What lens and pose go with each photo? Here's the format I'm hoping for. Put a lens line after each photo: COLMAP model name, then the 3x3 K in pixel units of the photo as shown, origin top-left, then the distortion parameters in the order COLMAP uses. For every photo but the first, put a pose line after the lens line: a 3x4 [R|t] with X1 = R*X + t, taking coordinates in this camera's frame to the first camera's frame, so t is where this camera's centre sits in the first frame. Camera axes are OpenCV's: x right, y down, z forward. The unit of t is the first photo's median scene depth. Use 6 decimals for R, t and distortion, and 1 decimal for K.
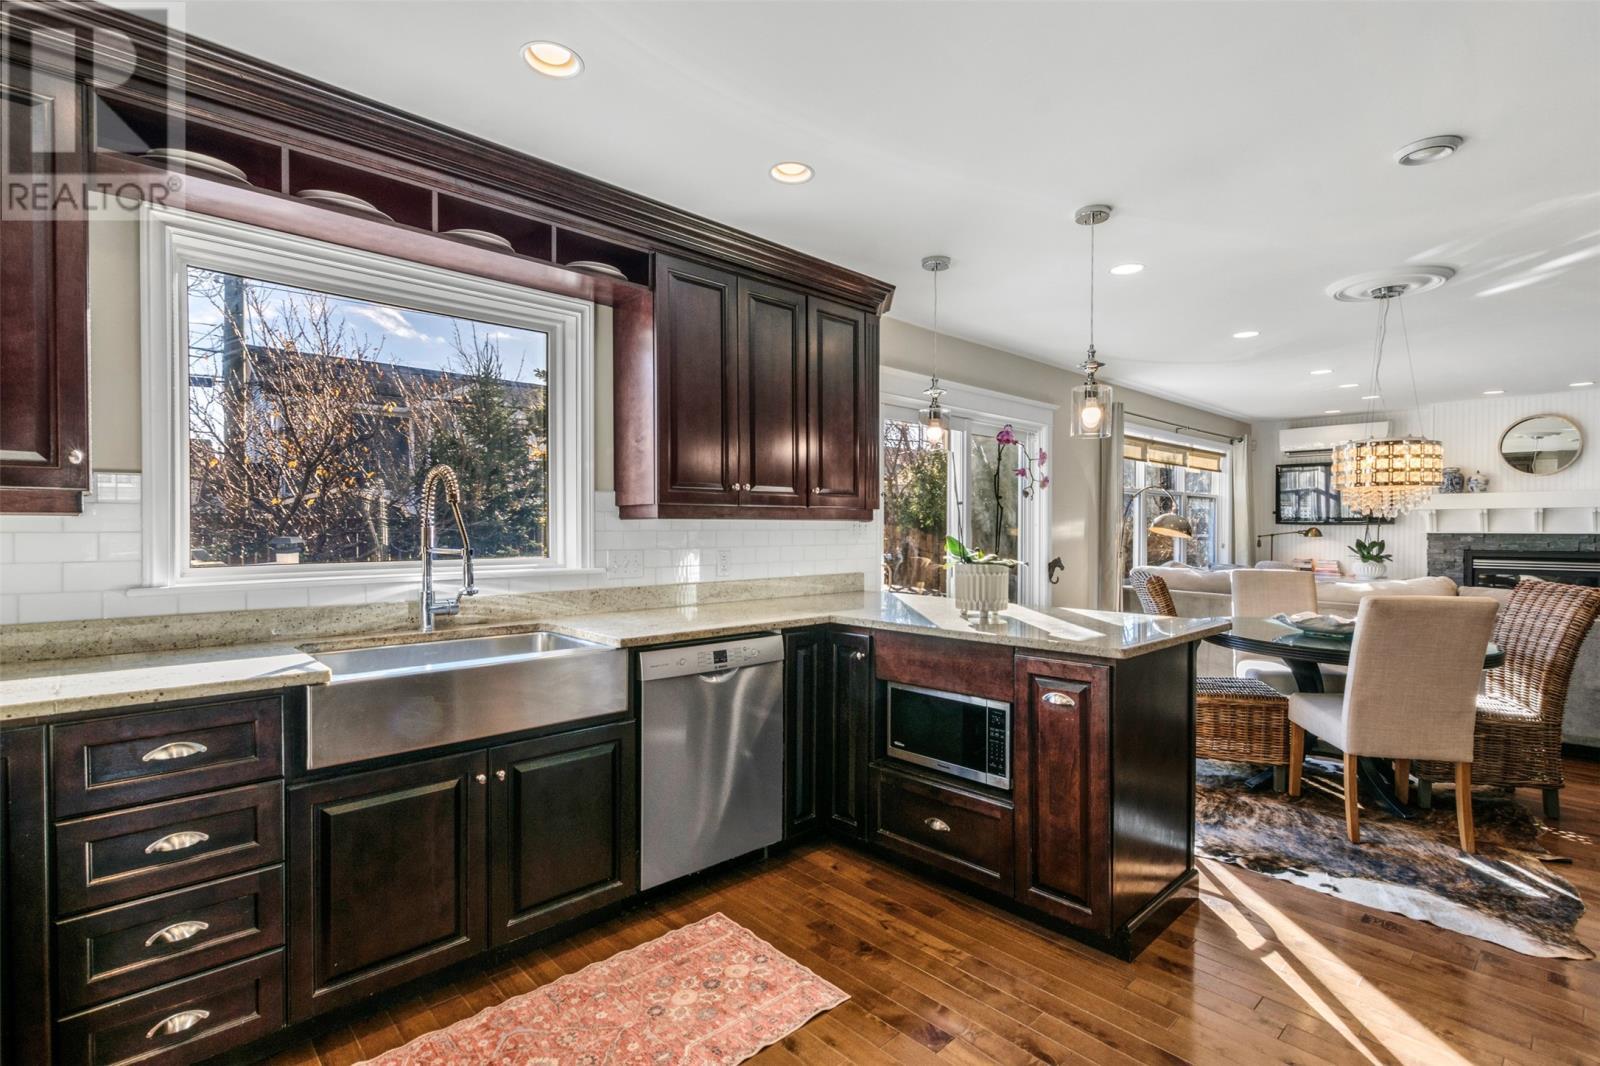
lens RADIAL K [[733.8, 0, 800.1], [0, 733.8, 531.6], [0, 0, 1]] dist [0.010215, -0.001682]
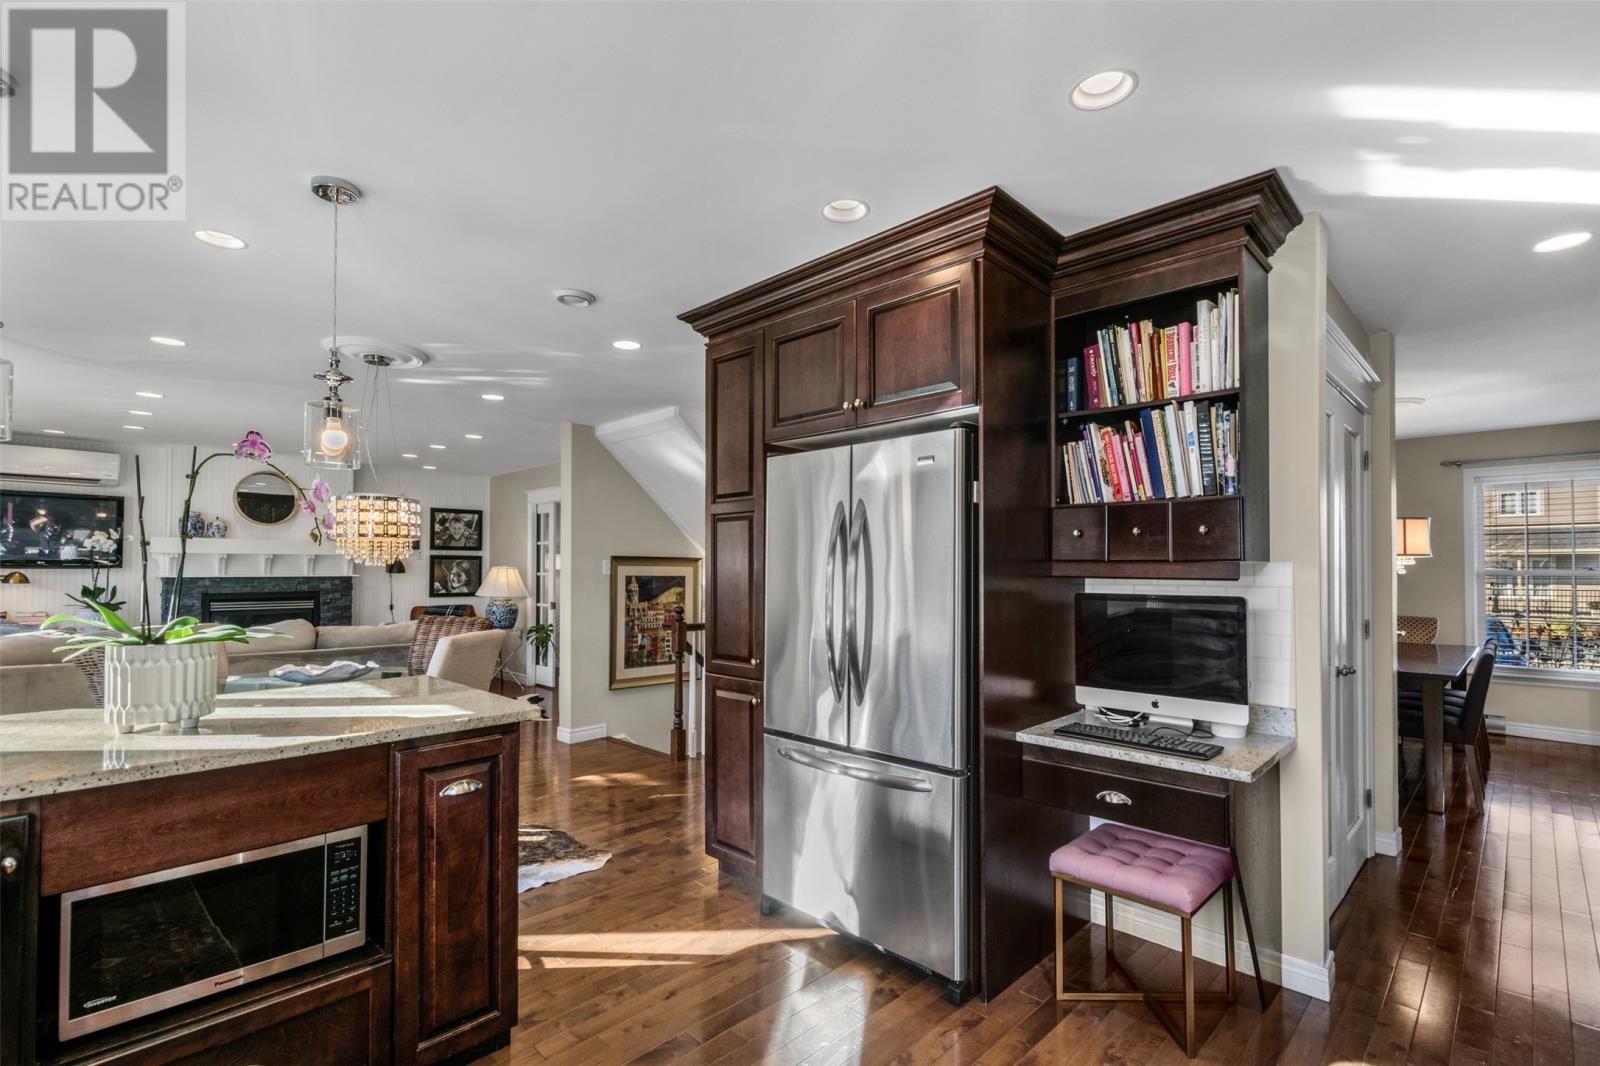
lens RADIAL K [[733.8, 0, 821.4], [0, 733.8, 557.0], [0, 0, 1]] dist [0.010215, -0.001682]
pose [[-0.031618, 0.016018, 0.999372, -0.163480], [0.004231, 0.999865, -0.015892, -0.006452], [-0.999491, 0.003726, -0.031681, 0.200021]]
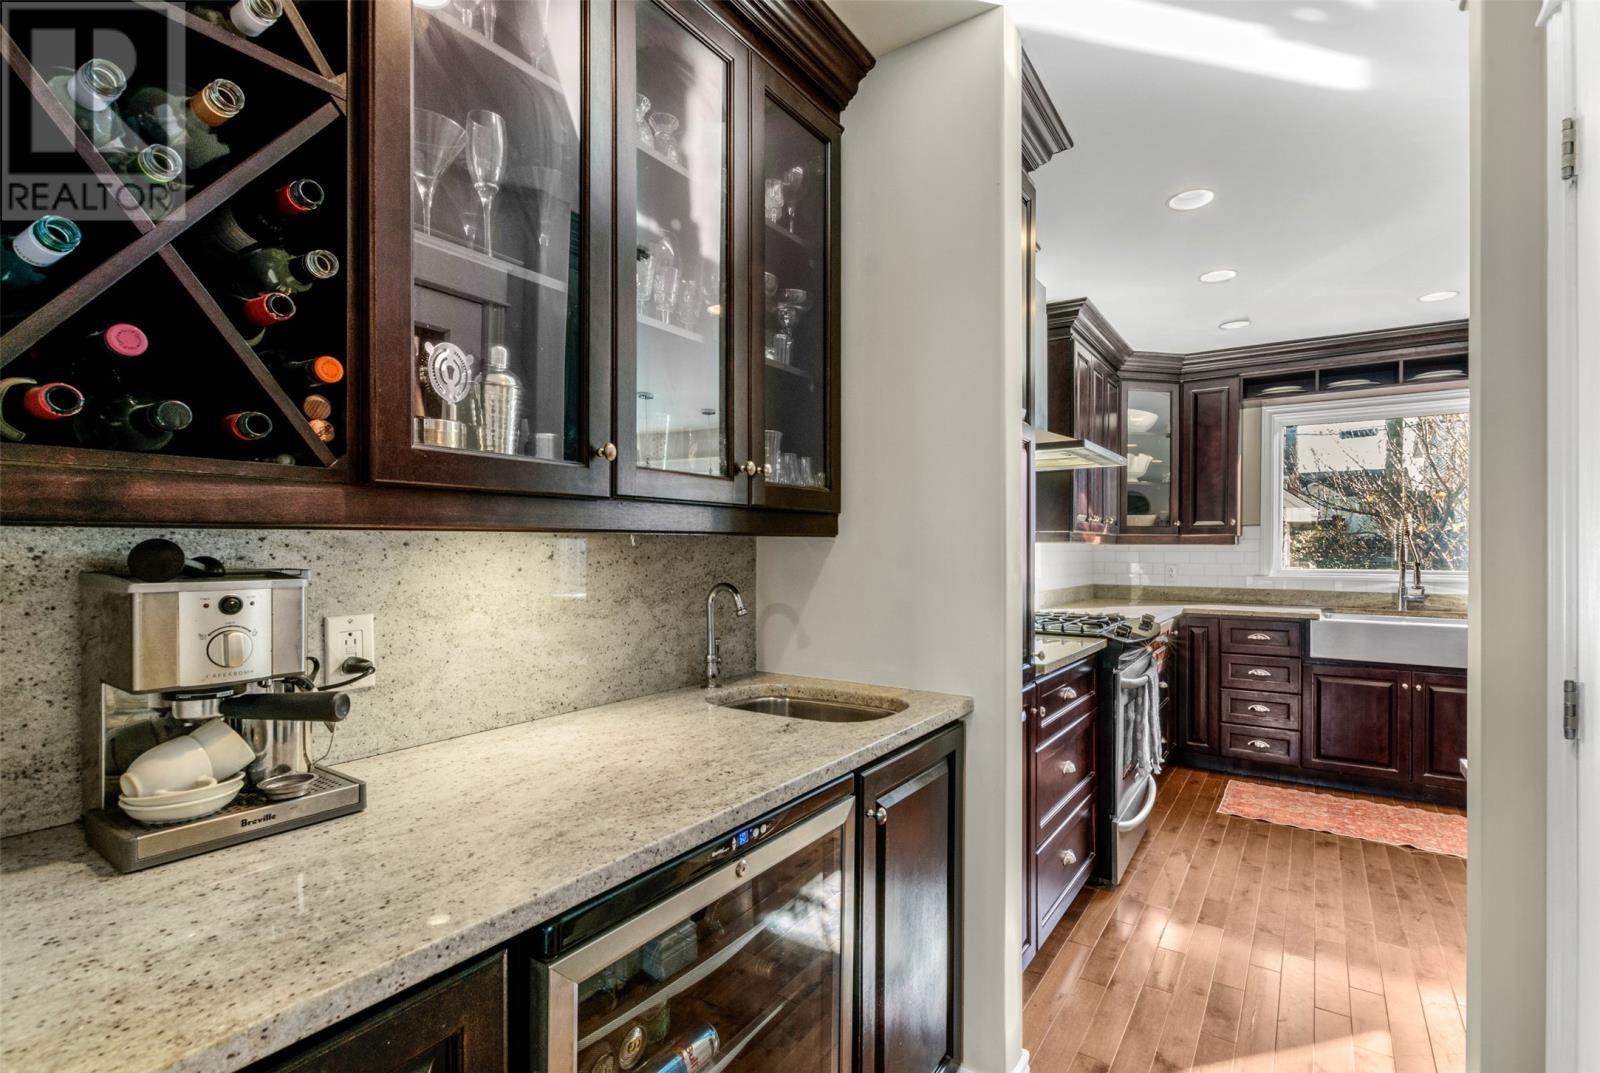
lens RADIAL K [[733.8, 0, 811.8], [0, 733.8, 549.3], [0, 0, 1]] dist [0.010215, -0.001682]
pose [[0.200312, 0.001421, -0.979731, 0.388657], [-0.014035, 0.999900, -0.001419, 0.006171], [0.979632, 0.014035, 0.200312, -0.297763]]
